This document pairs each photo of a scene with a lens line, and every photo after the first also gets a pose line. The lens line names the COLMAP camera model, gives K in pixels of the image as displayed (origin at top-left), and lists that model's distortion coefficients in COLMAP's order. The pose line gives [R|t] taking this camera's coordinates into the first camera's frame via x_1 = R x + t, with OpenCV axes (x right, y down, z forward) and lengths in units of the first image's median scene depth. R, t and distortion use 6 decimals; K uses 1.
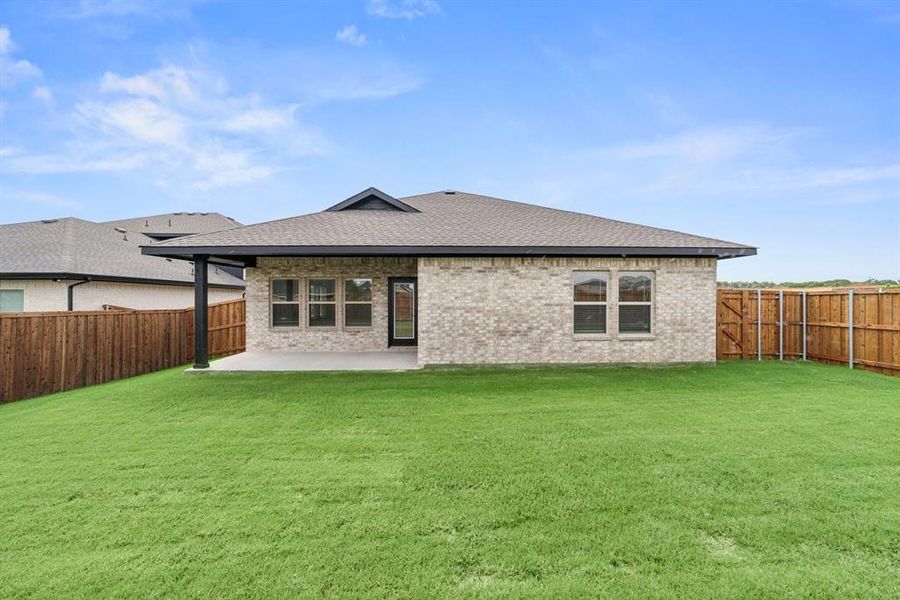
lens RADIAL K [[345.6, 0, 448.5], [0, 345.6, 291.6], [0, 0, 1]] dist [-0.001226, -0.000070]
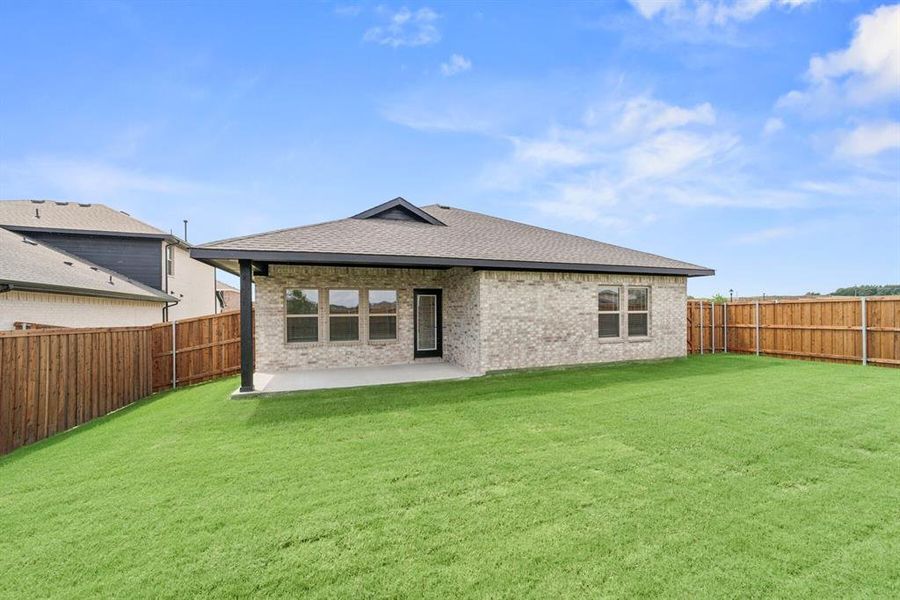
lens RADIAL K [[352.0, 0, 451.2], [0, 352.0, 307.3], [0, 0, 1]] dist [-0.001330, 0.000345]
pose [[0.951522, -0.004901, 0.307542, -0.489238], [0.003768, 0.999984, 0.004279, 0.009205], [-0.307558, -0.002913, 0.951525, 0.003548]]
